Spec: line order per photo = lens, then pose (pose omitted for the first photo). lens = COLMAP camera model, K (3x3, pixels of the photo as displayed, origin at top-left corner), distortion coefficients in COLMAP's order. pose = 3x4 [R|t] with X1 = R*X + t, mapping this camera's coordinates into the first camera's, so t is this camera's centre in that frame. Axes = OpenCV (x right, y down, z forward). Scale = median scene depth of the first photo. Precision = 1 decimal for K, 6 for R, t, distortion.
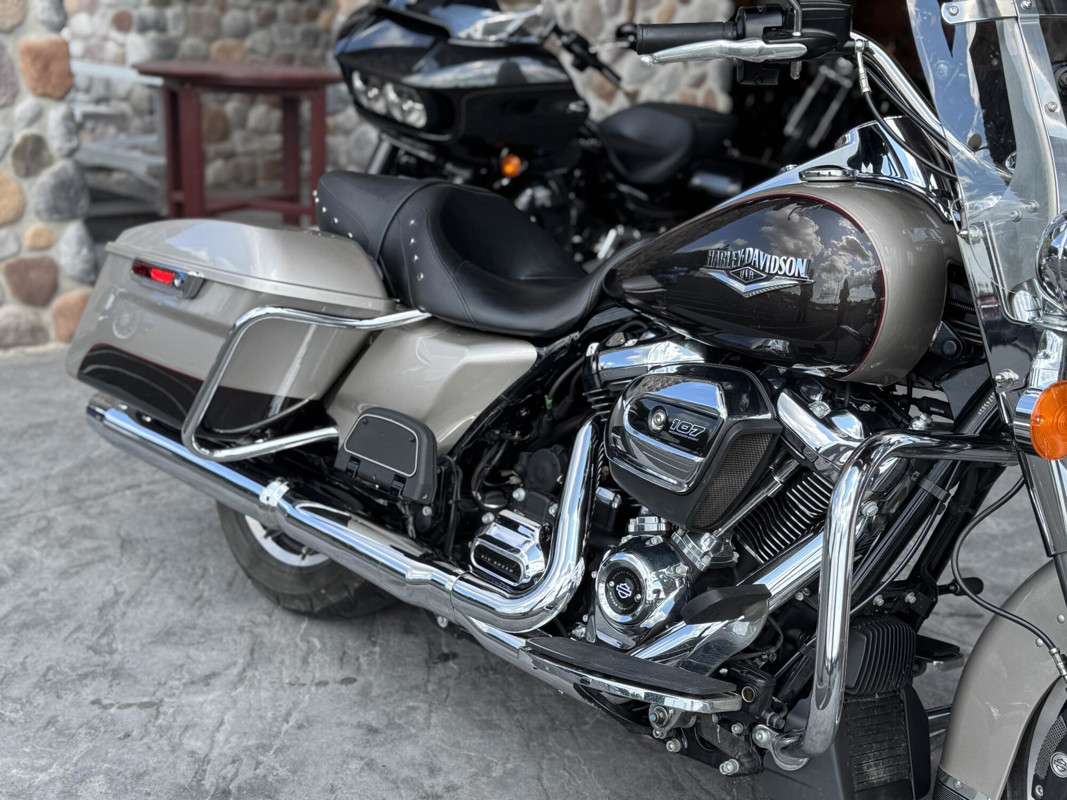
lens RADIAL K [[1368.5, 0, 532.4], [0, 1368.5, 403.7], [0, 0, 1]] dist [0.082406, -0.085345]
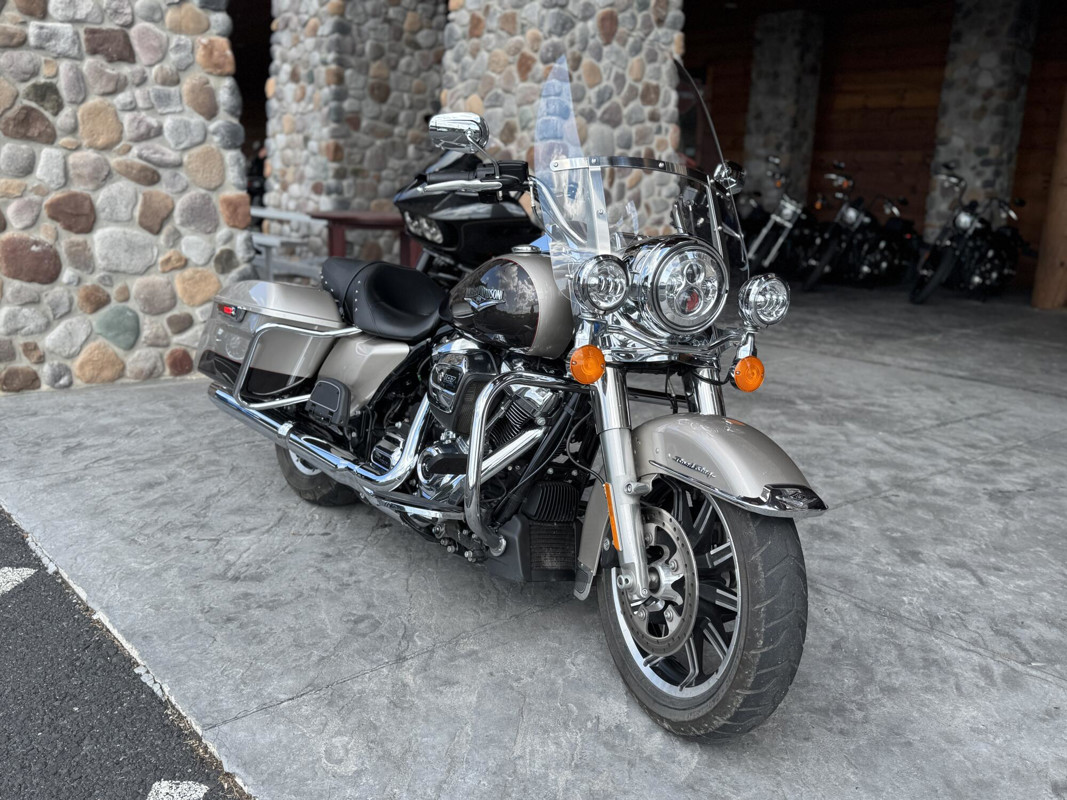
lens RADIAL K [[928.4, 0, 533.5], [0, 928.4, 400.0], [0, 0, 1]] dist [0.085775, -0.119718]
pose [[0.994701, 0.016214, -0.101523, 0.271335], [-0.021306, 0.998558, -0.049283, 0.082150], [0.100577, 0.051185, 0.993612, -0.216534]]
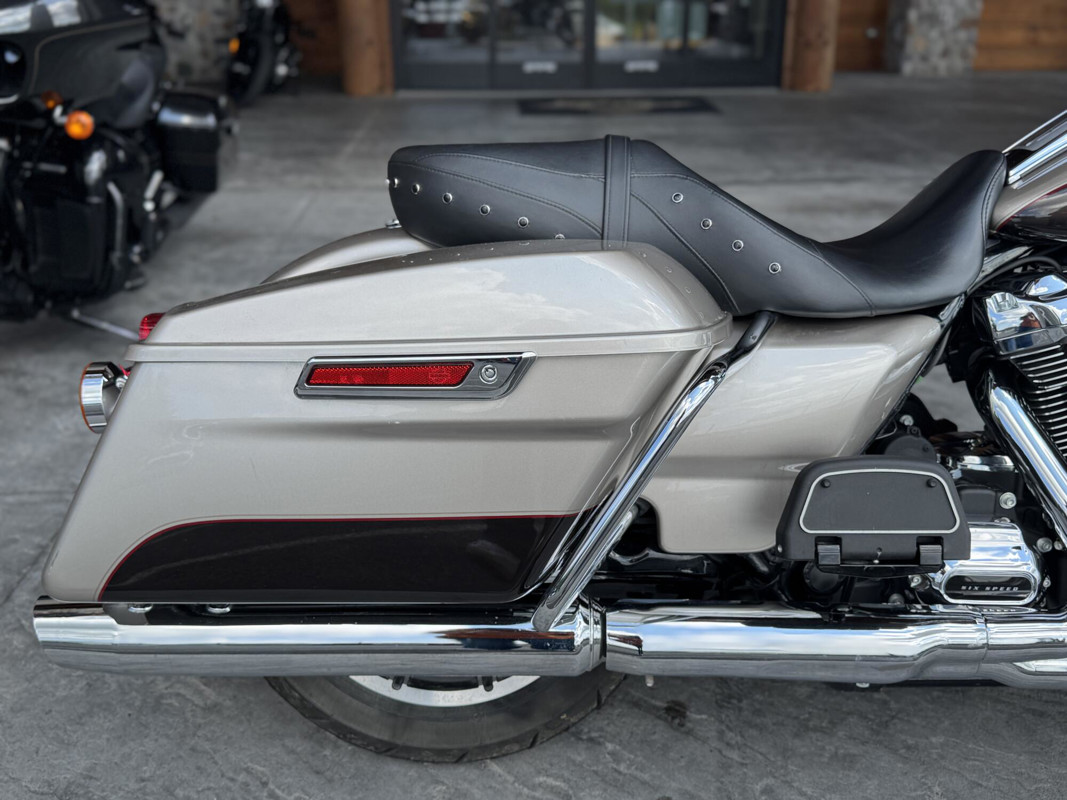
lens RADIAL K [[1019.3, 0, 529.8], [0, 1019.3, 399.7], [0, 0, 1]] dist [0.155339, -0.346223]
pose [[0.690846, -0.316187, 0.650199, -0.510427], [0.229050, 0.948696, 0.217975, -0.164107], [-0.685761, -0.001659, 0.727825, 0.648338]]
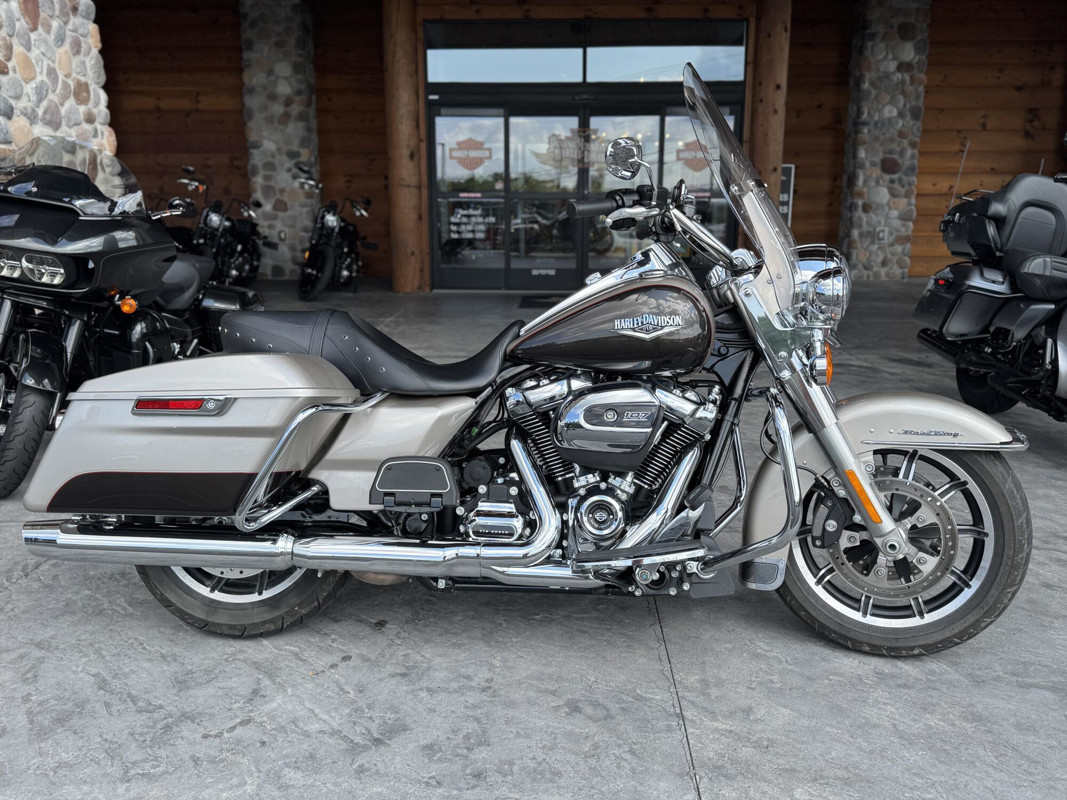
lens RADIAL K [[932.4, 0, 533.5], [0, 932.4, 400.0], [0, 0, 1]] dist [0.072736, -0.129334]
pose [[0.746425, -0.186586, 0.638776, -0.584445], [0.214447, 0.976125, 0.034538, -0.056050], [-0.629970, 0.111204, 0.768617, 0.091814]]
